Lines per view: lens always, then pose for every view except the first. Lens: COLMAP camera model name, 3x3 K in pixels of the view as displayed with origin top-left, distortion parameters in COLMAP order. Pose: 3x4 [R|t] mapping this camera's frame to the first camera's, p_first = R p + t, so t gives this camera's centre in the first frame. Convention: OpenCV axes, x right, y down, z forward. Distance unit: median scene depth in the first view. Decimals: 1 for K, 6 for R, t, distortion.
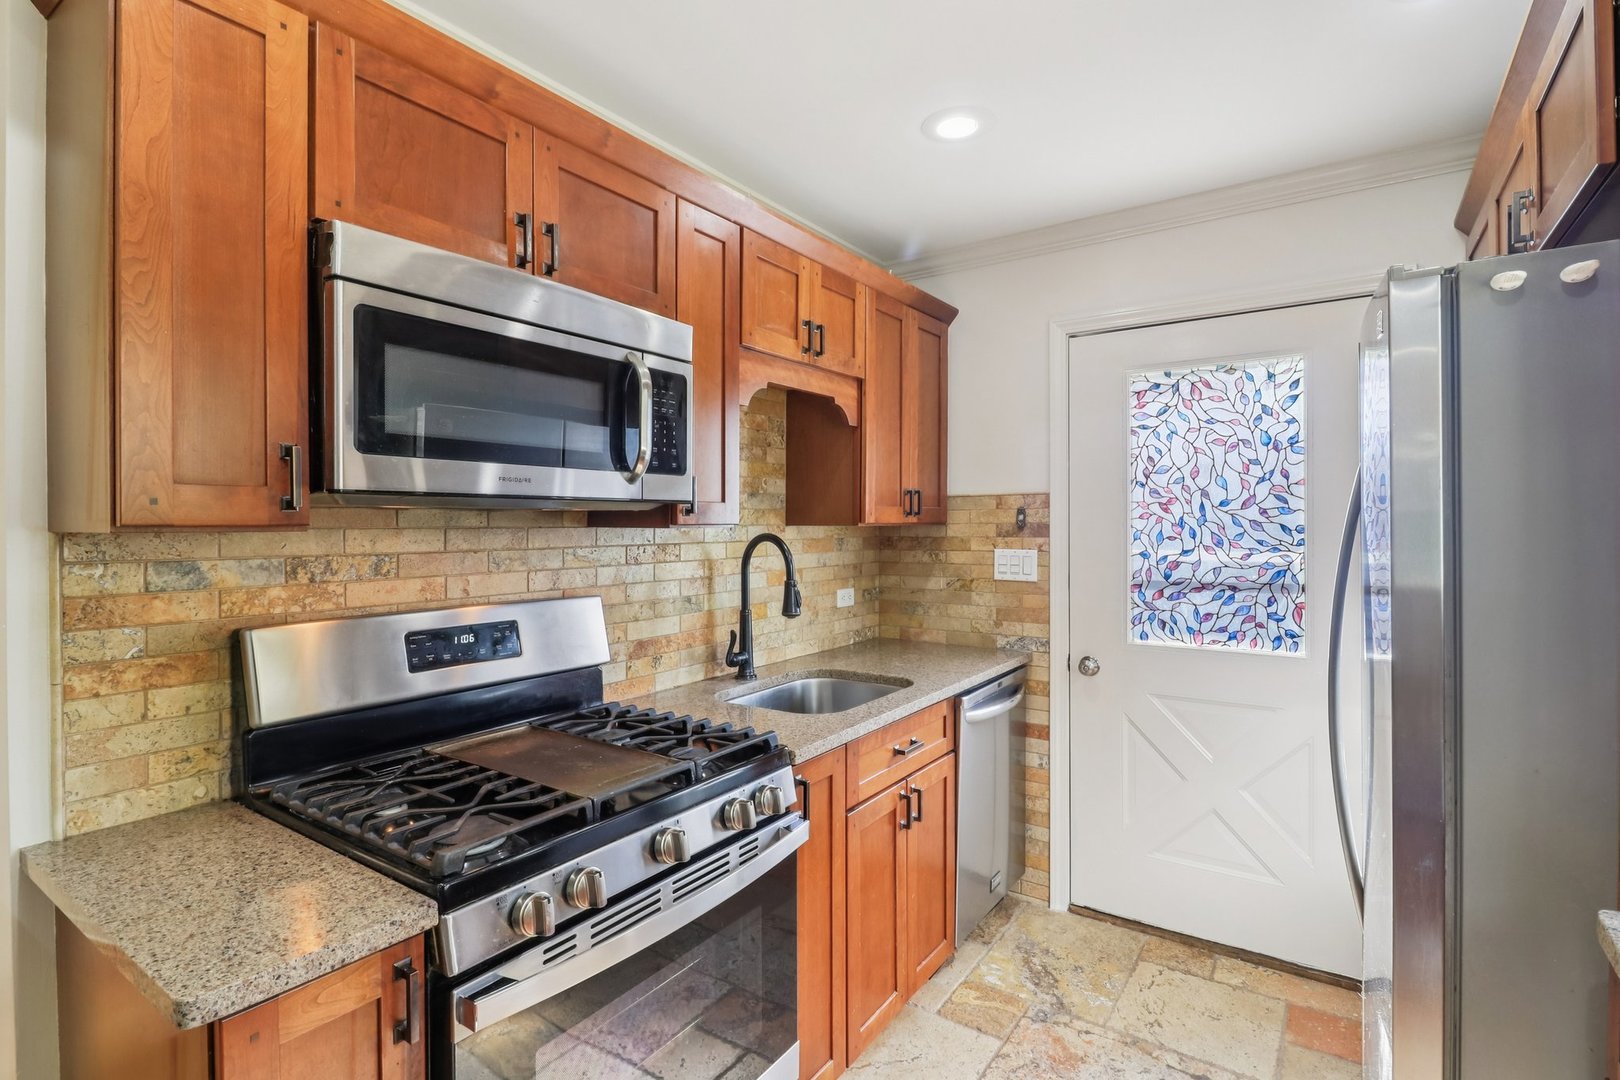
lens RADIAL K [[770.4, 0, 805.0], [0, 770.4, 526.2], [0, 0, 1]] dist [0.002569, -0.008631]
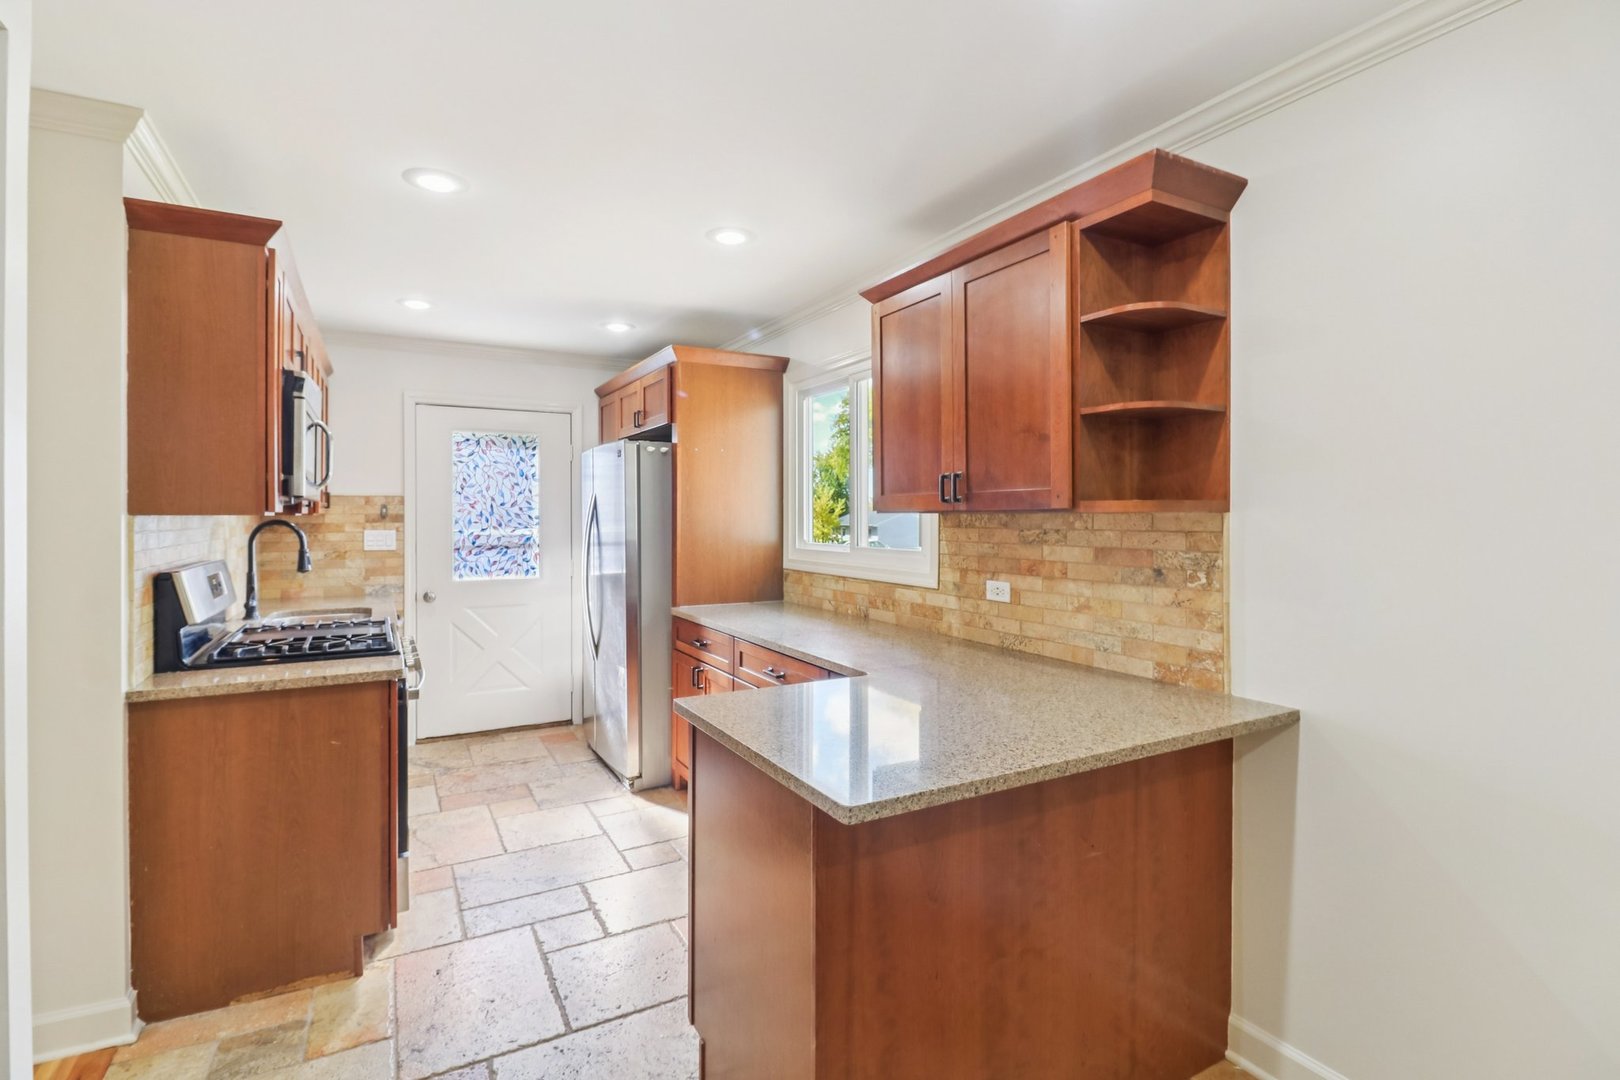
lens RADIAL K [[778.7, 0, 810.0], [0, 778.7, 519.6], [0, 0, 1]] dist [0.001338, -0.009833]
pose [[0.434444, -0.001269, 0.900698, -0.886760], [0.001378, 0.999999, 0.000744, 0.008436], [-0.900698, 0.000918, 0.434446, -0.559814]]
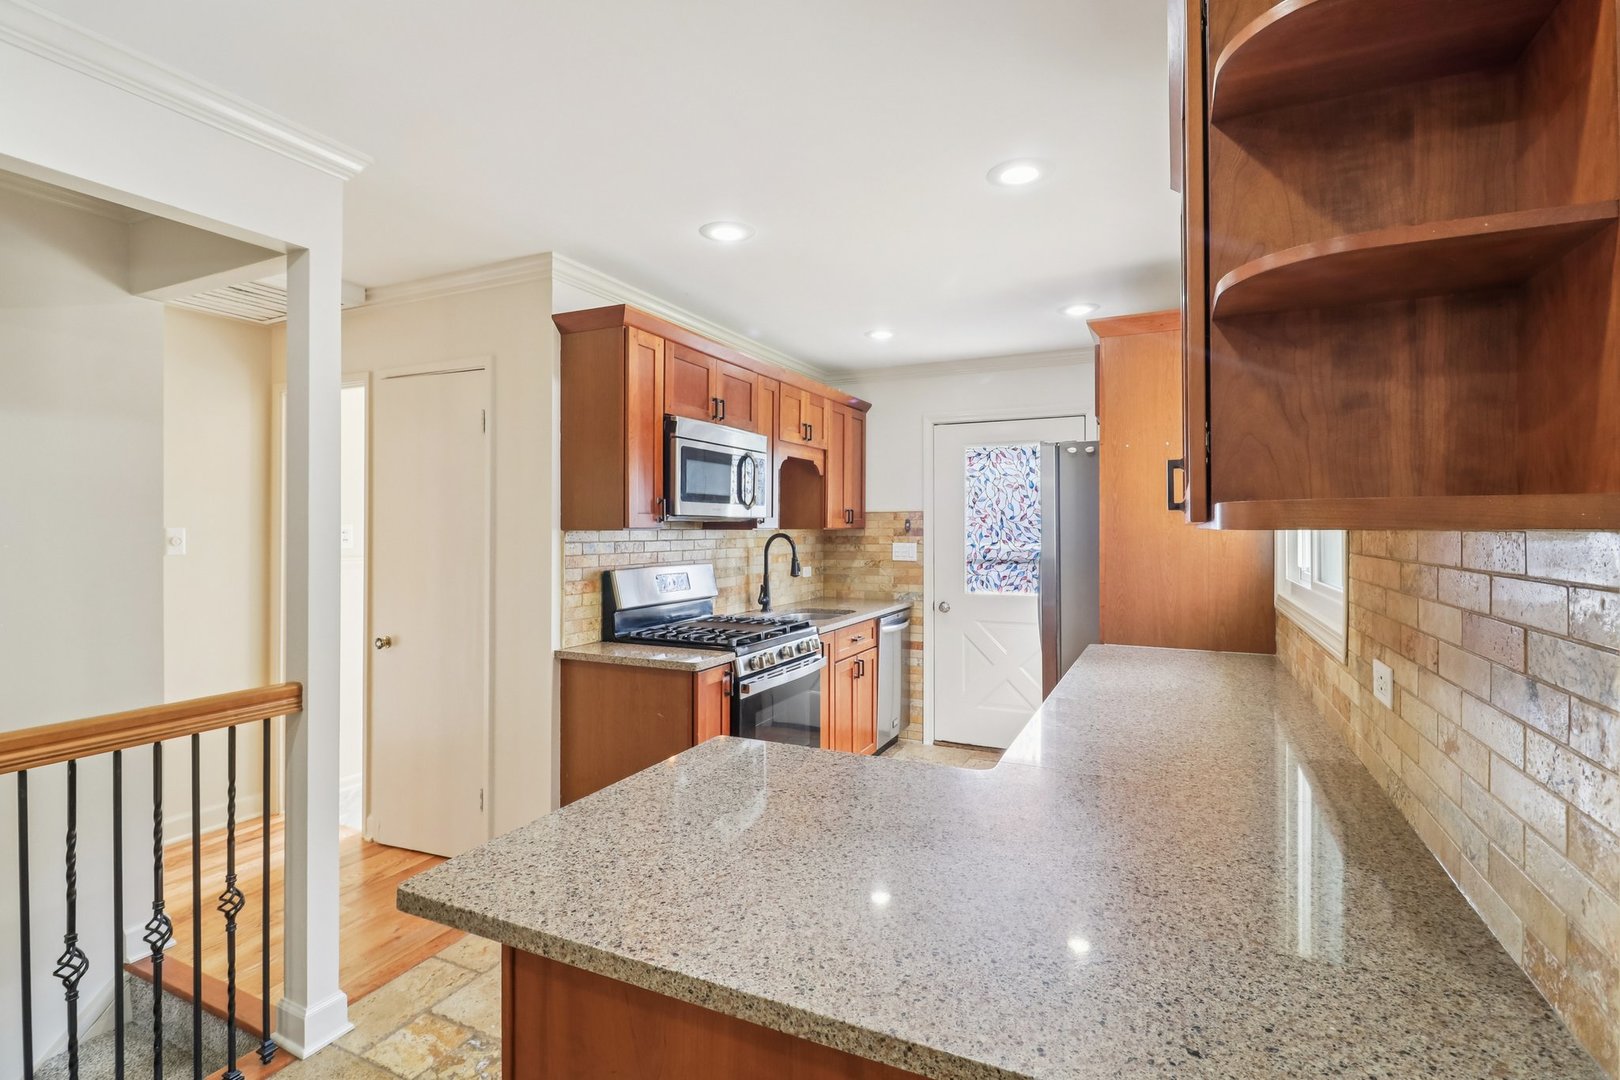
lens RADIAL K [[780.3, 0, 791.5], [0, 780.3, 525.1], [0, 0, 1]] dist [0.002530, -0.008766]
pose [[0.988351, 0.003182, 0.152159, -0.283416], [-0.002075, 0.999970, -0.007433, 0.003331], [-0.152178, 0.007031, 0.988328, -0.808552]]
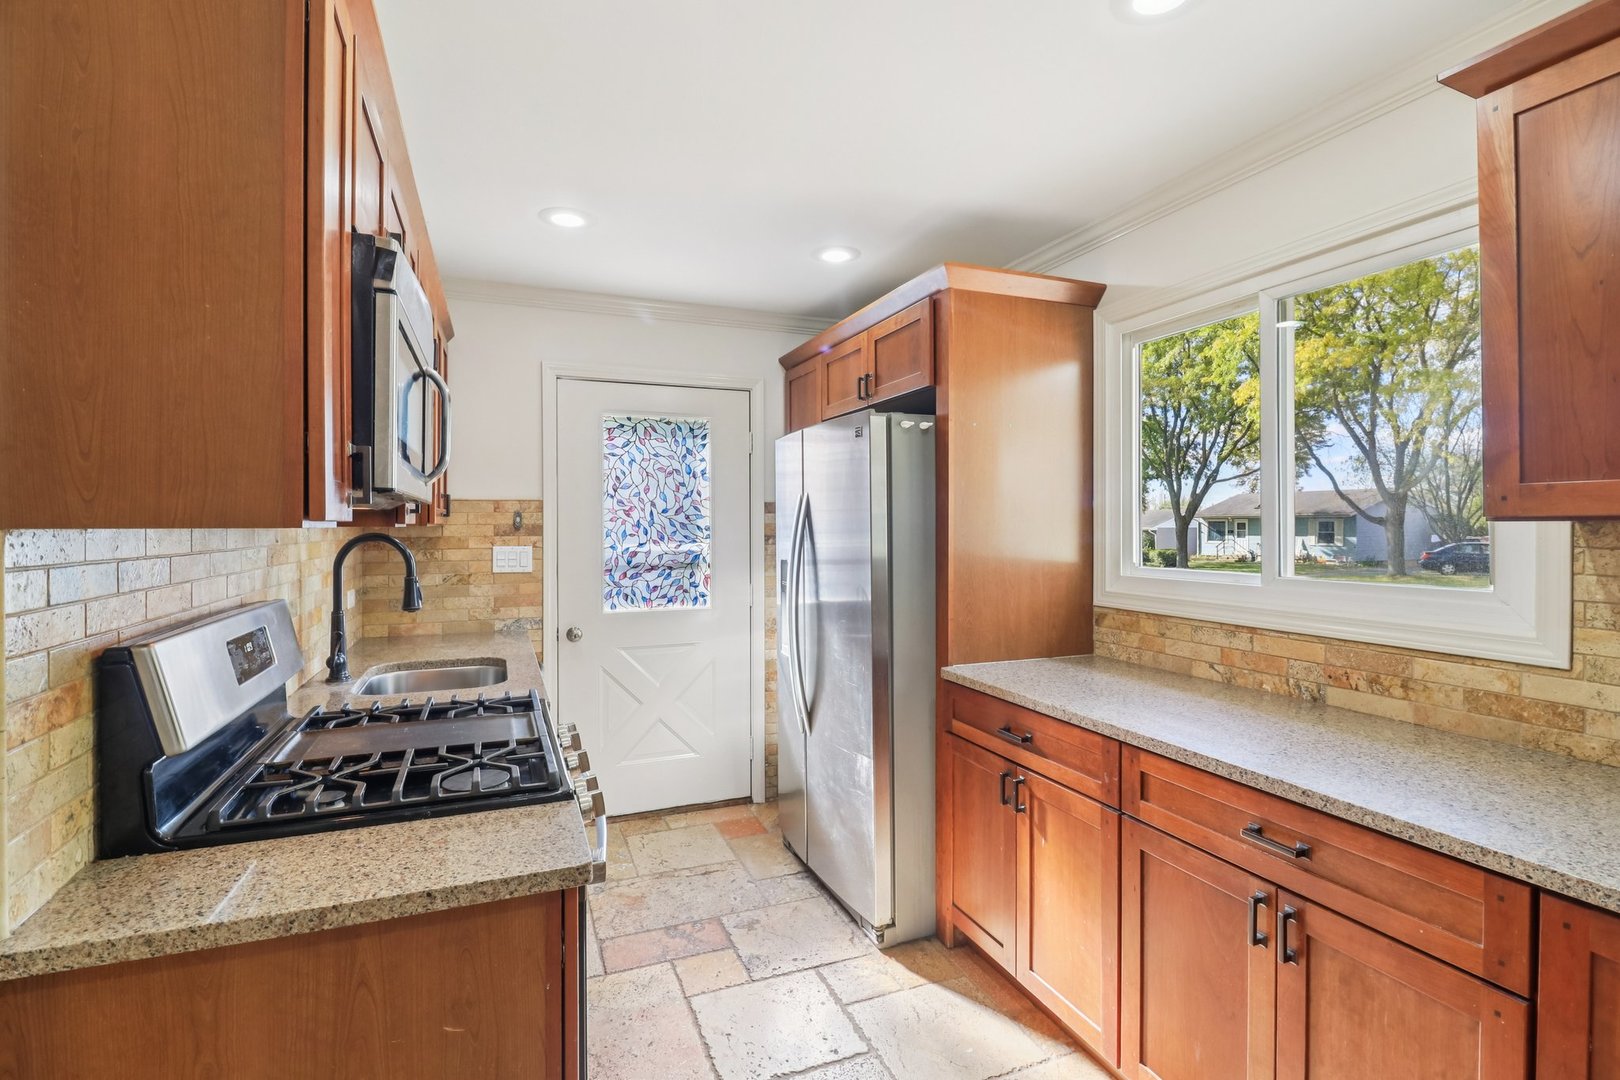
lens RADIAL K [[770.4, 0, 805.0], [0, 770.4, 526.2], [0, 0, 1]] dist [0.002569, -0.008631]
pose [[0.543698, 0.000783, 0.839281, -0.543690], [0.002851, 0.999992, -0.002780, 0.004098], [-0.839276, 0.003904, 0.543691, -0.034108]]
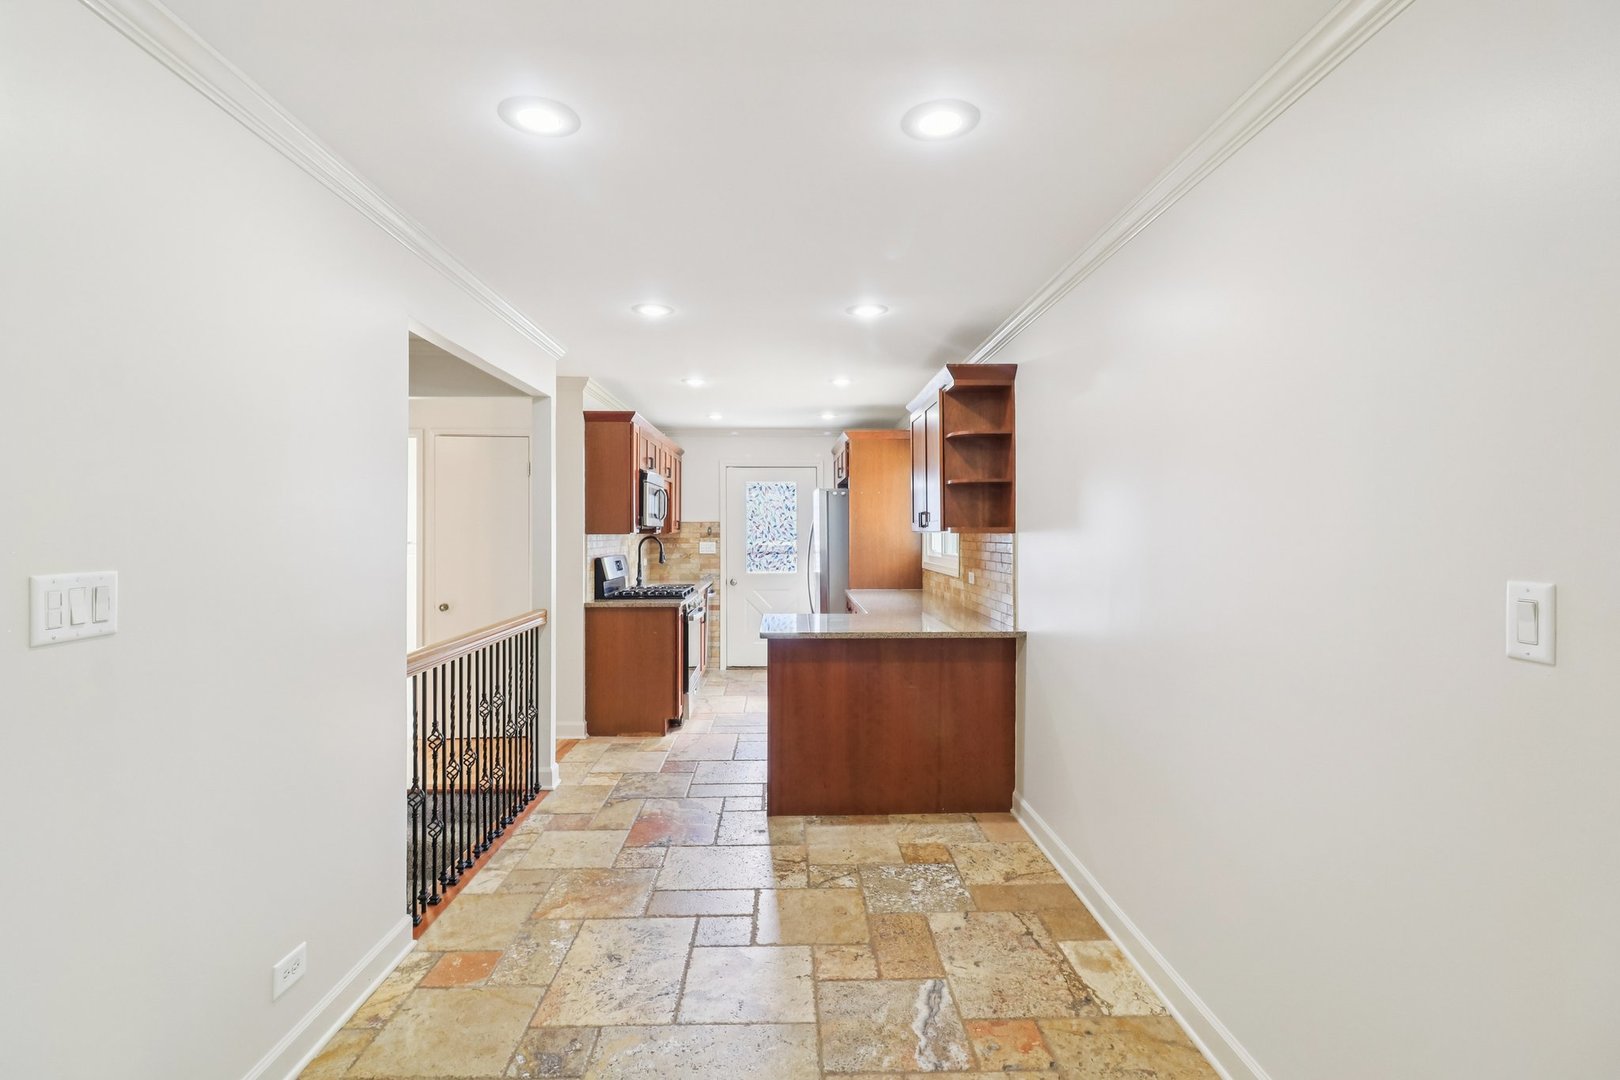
lens RADIAL K [[790.1, 0, 796.6], [0, 790.1, 535.9], [0, 0, 1]] dist [0.000420, -0.000088]
pose [[0.807136, -0.001106, 0.590365, -1.267326], [0.000696, 0.999999, 0.000922, 0.006012], [-0.590366, -0.000333, 0.807136, -1.629834]]
